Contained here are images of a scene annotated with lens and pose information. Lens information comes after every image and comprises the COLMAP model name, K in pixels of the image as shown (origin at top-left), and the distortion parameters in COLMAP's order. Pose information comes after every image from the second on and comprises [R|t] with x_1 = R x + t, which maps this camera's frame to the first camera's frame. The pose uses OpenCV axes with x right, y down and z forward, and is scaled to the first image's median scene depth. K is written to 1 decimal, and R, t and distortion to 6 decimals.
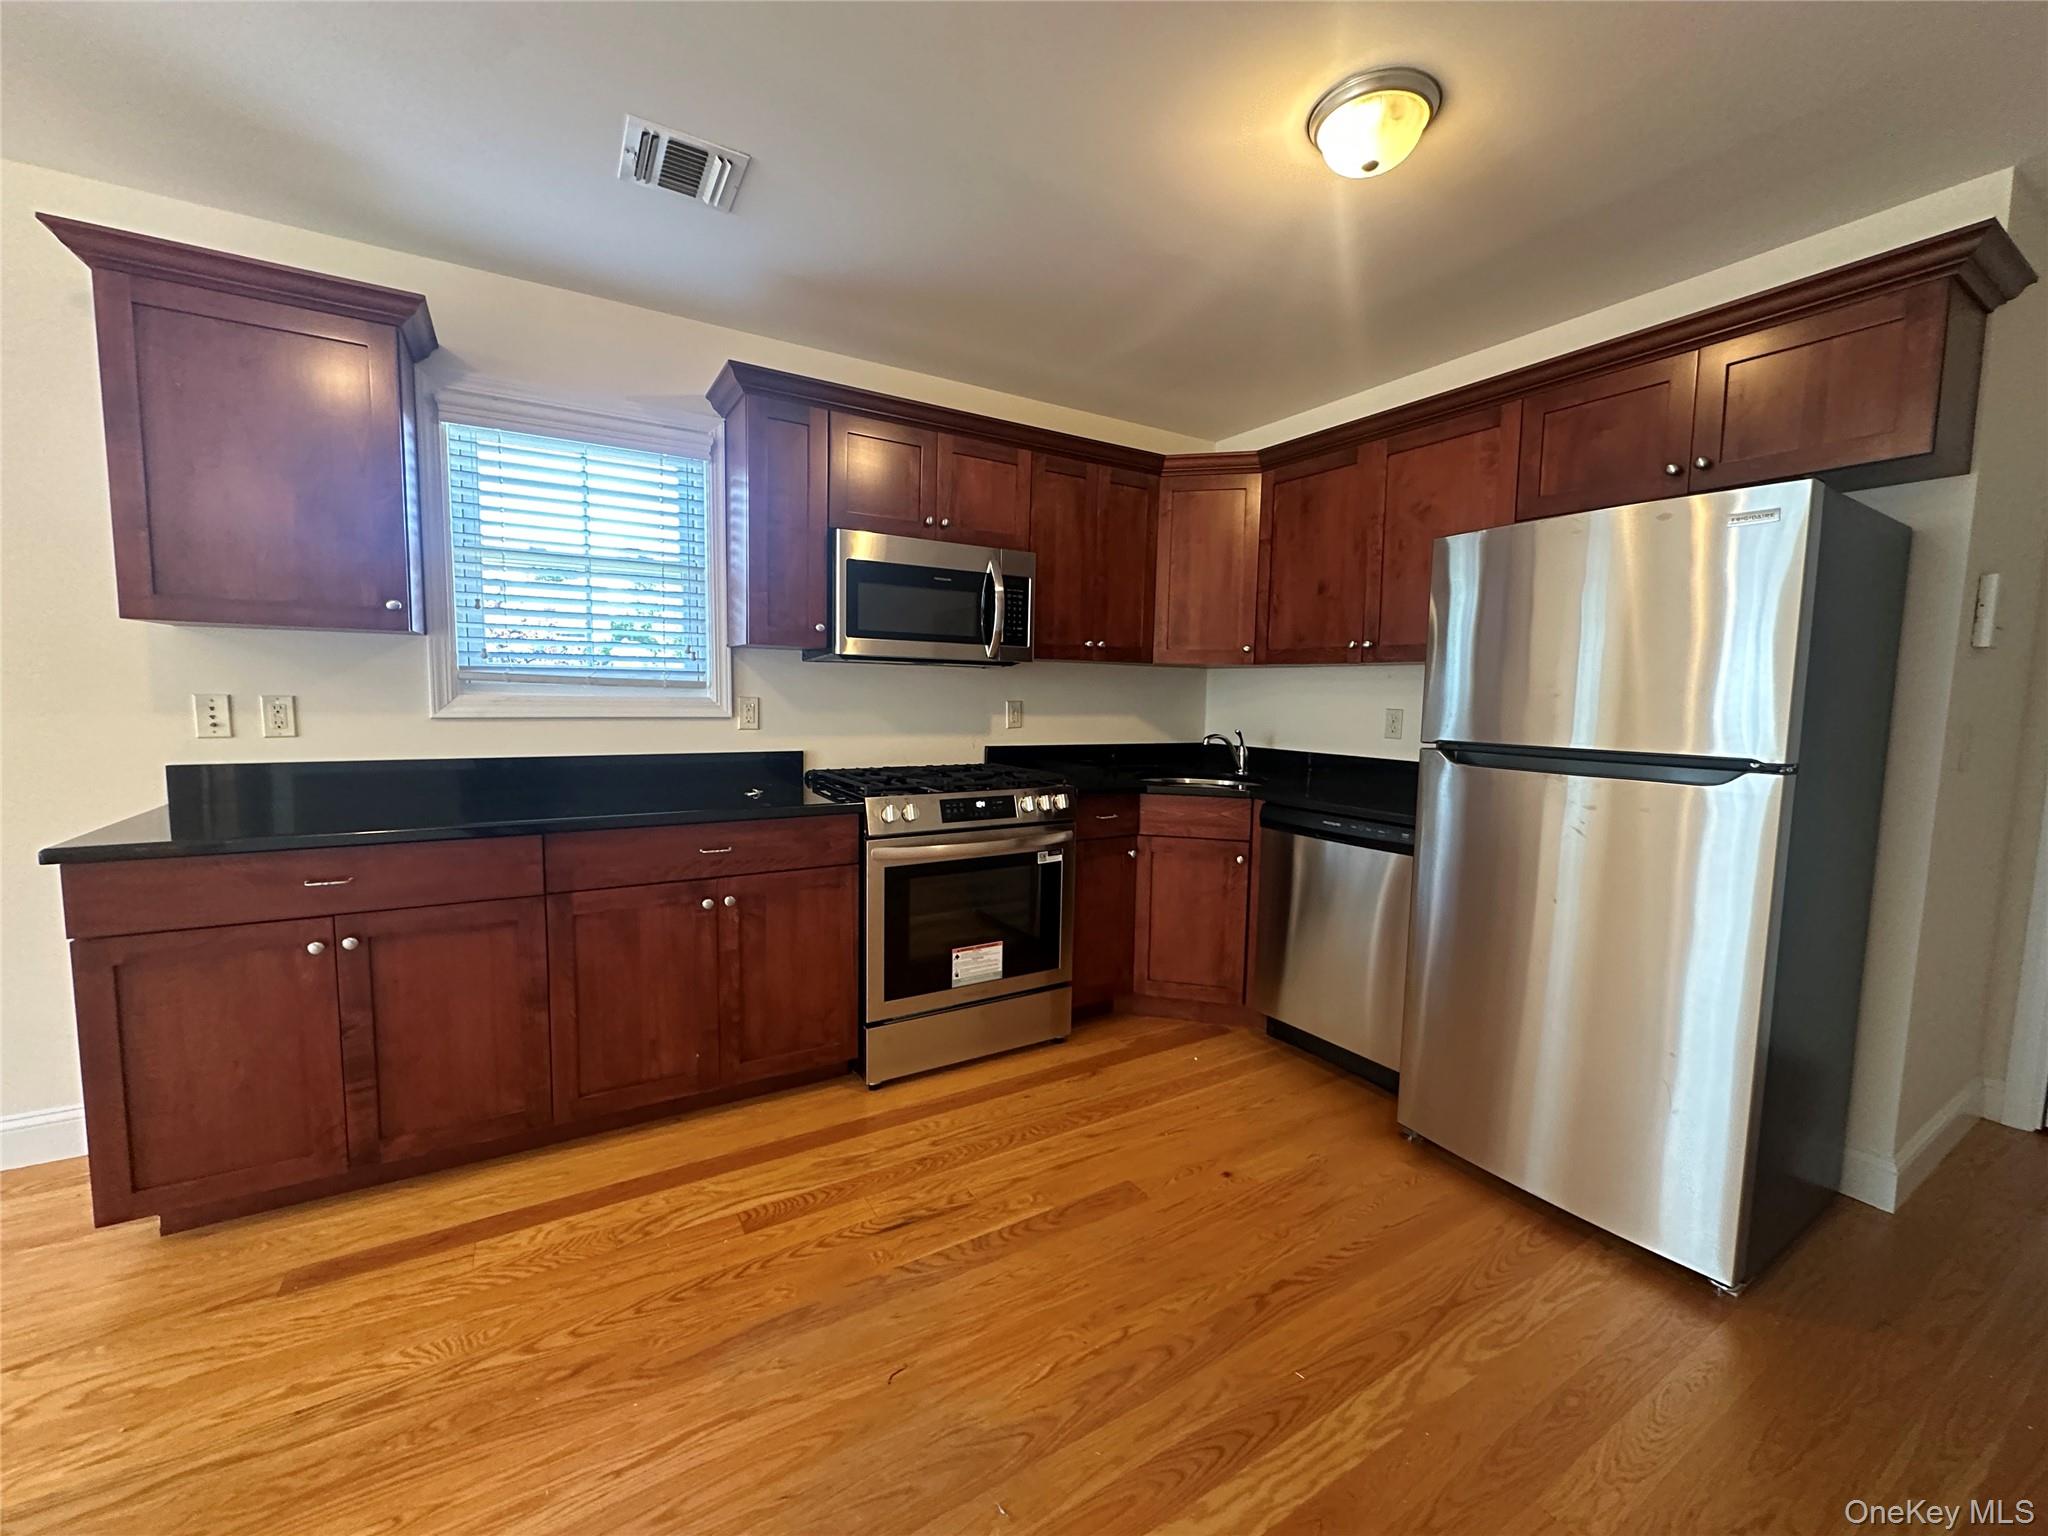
lens RADIAL K [[812.7, 0, 1024.6], [0, 812.7, 763.9], [0, 0, 1]] dist [-0.000659, -0.000495]
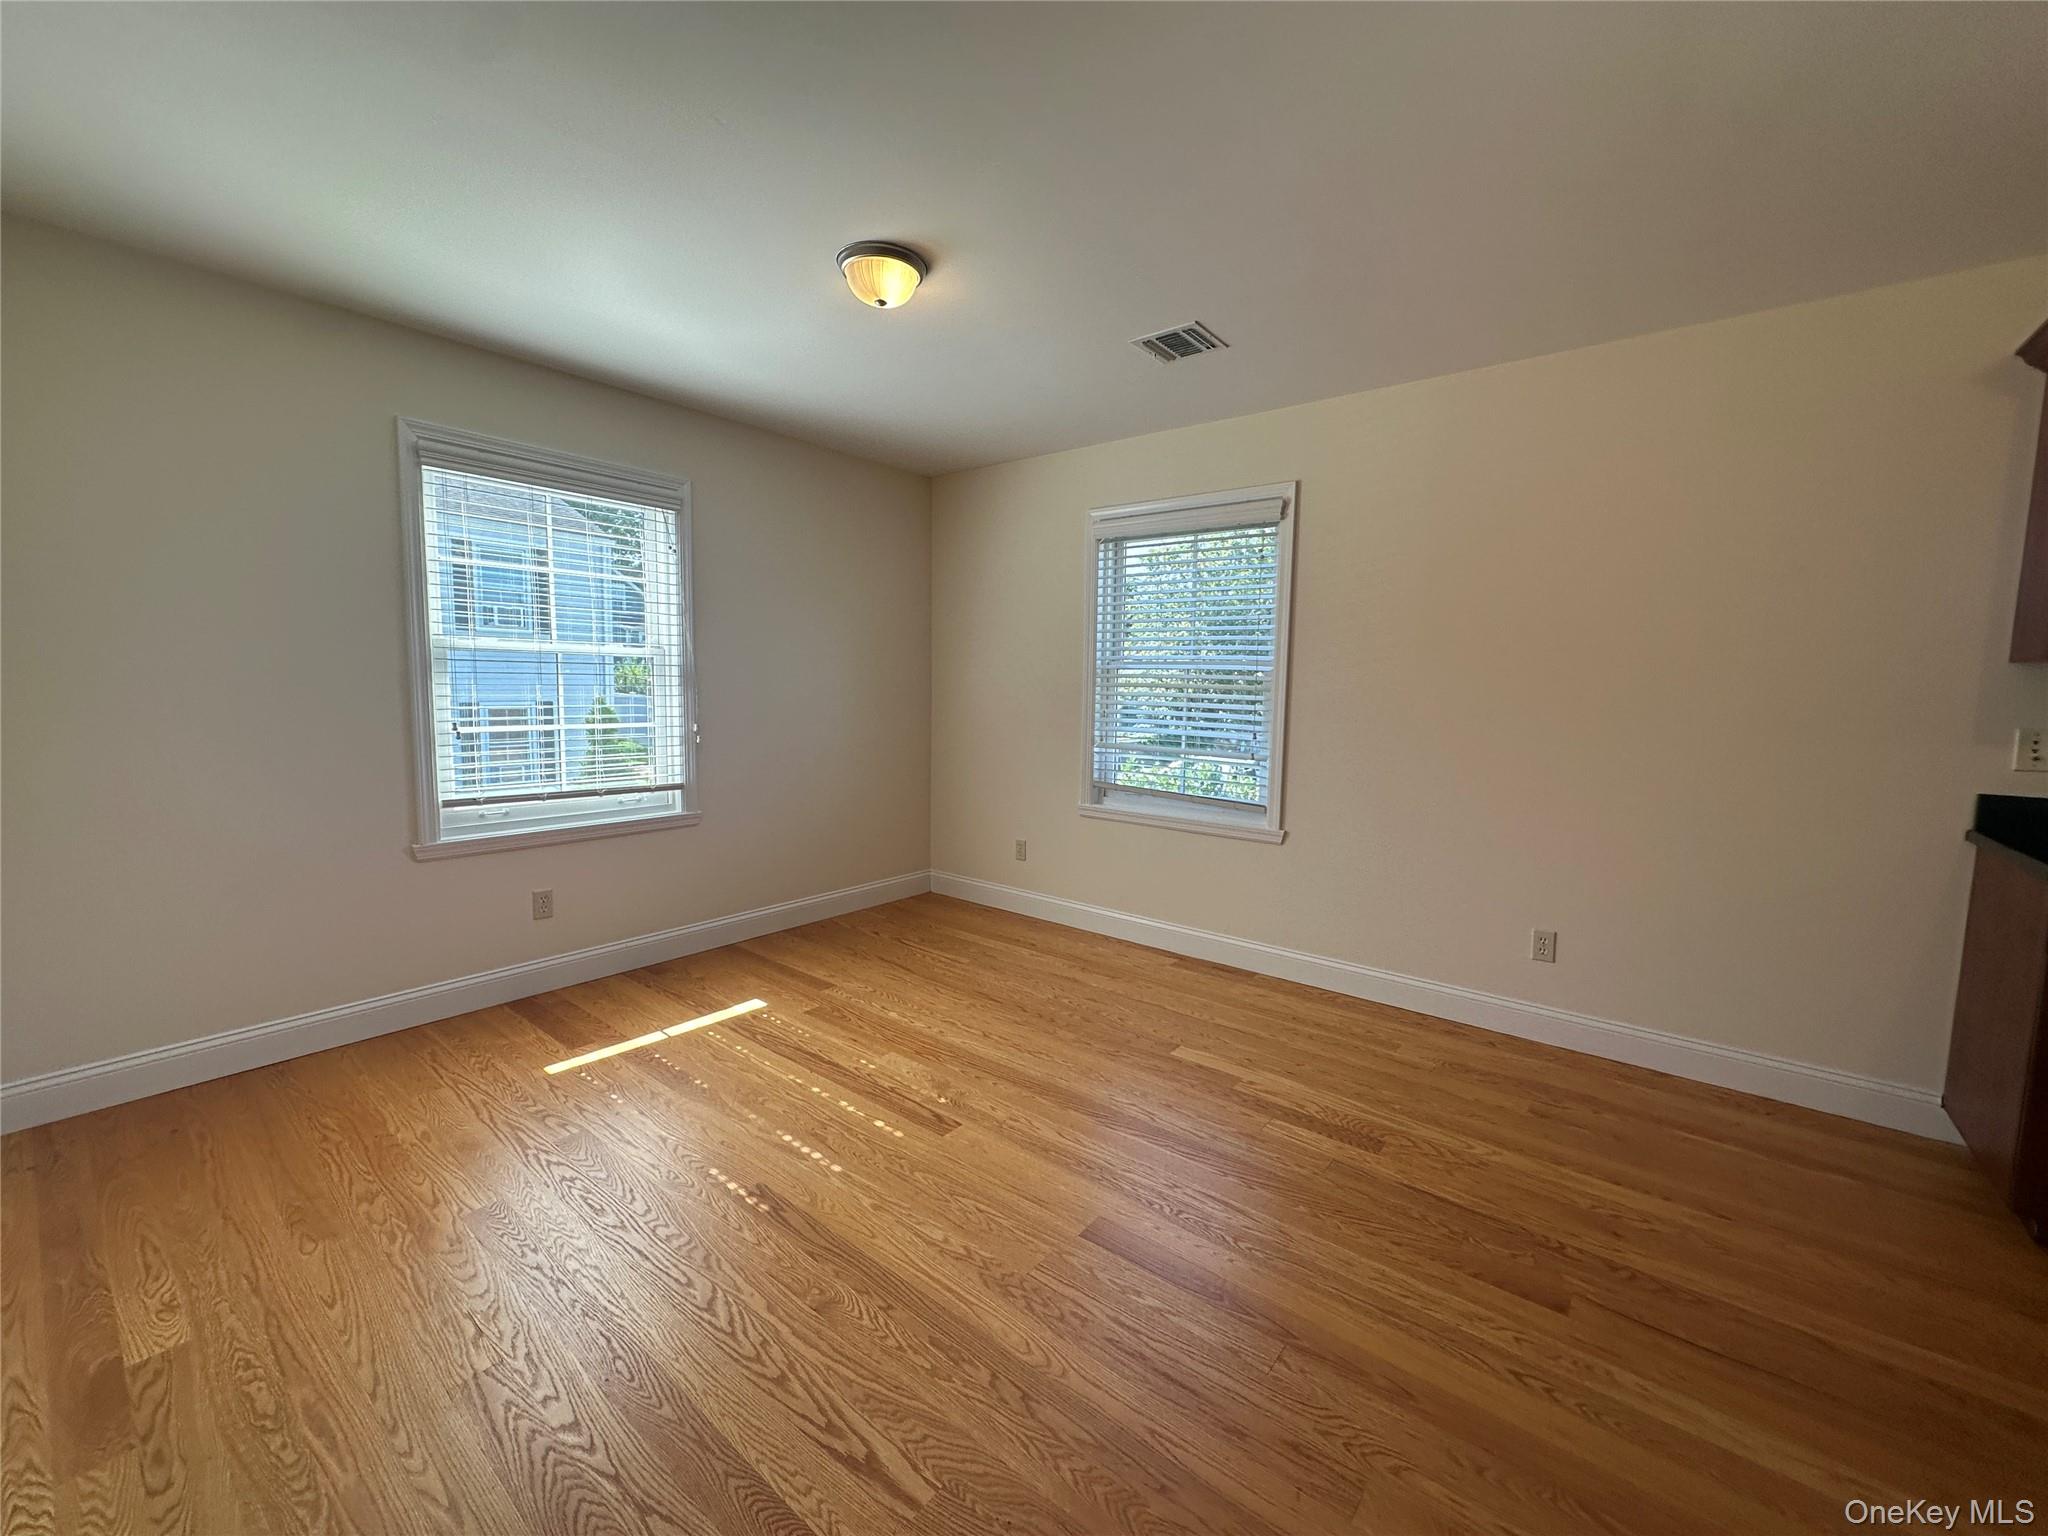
lens RADIAL K [[812.7, 0, 1024.6], [0, 812.7, 763.9], [0, 0, 1]] dist [-0.000659, -0.000495]
pose [[0.343027, 0.076532, -0.936203, -0.386627], [-0.096395, 0.994281, 0.045961, 0.028004], [0.934366, 0.074479, 0.348442, -0.446638]]
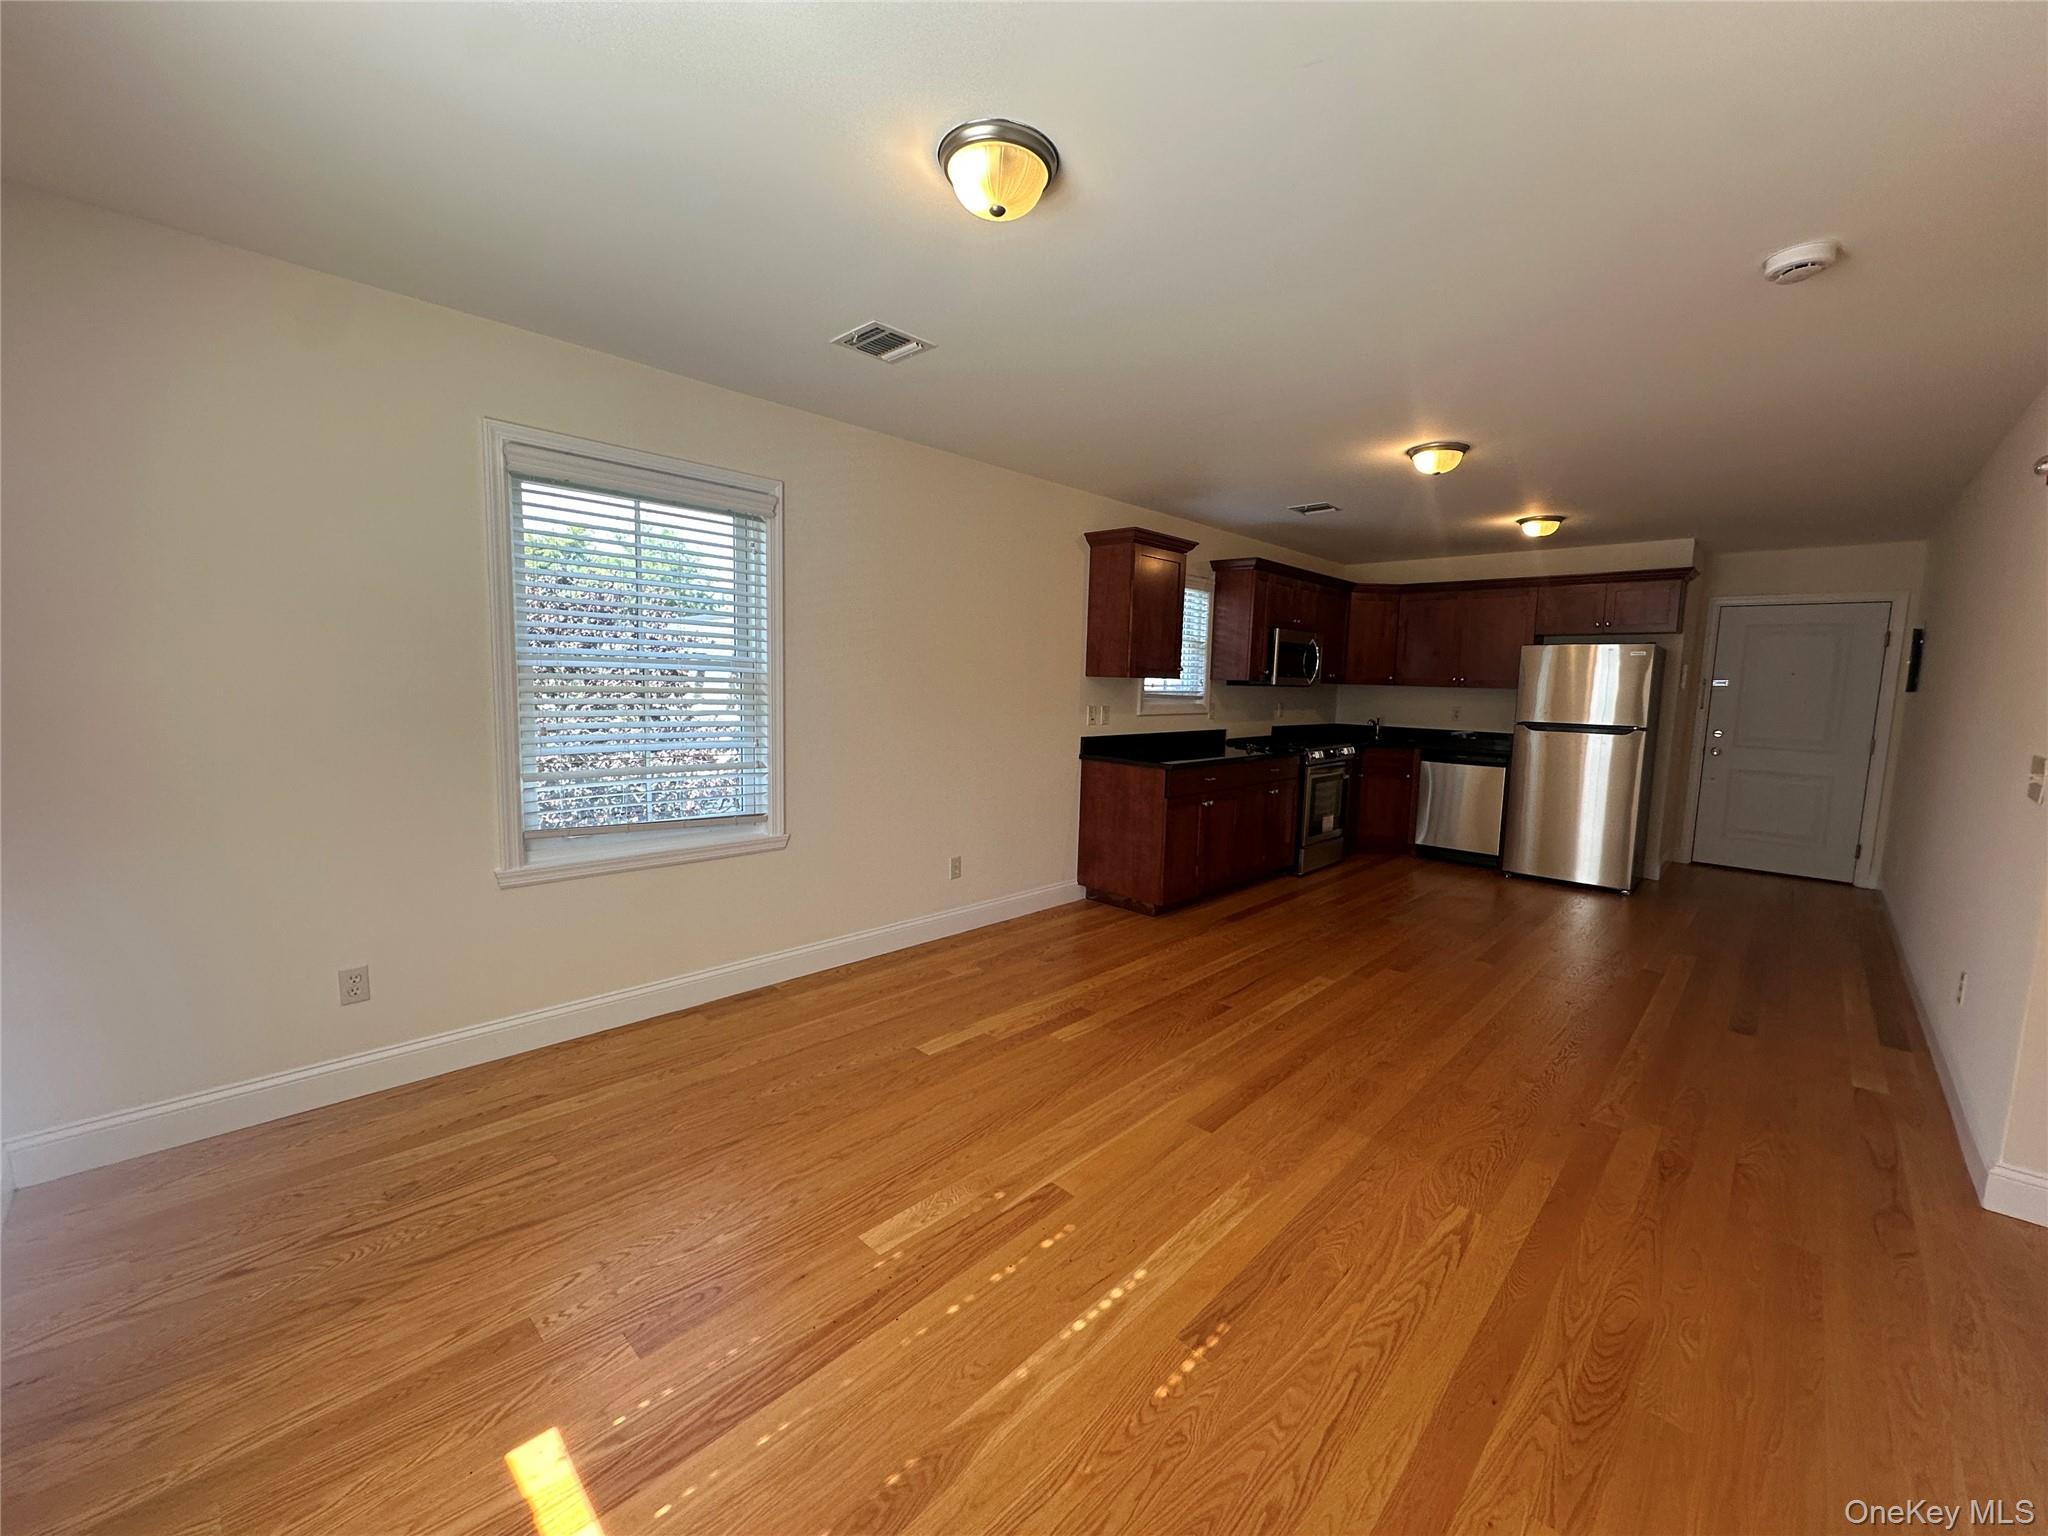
lens RADIAL K [[812.7, 0, 1024.6], [0, 812.7, 763.9], [0, 0, 1]] dist [-0.000659, -0.000495]
pose [[0.966462, -0.022481, 0.255823, -1.506642], [0.017178, 0.999589, 0.022947, 0.018175], [-0.256234, -0.017783, 0.966451, -0.993110]]
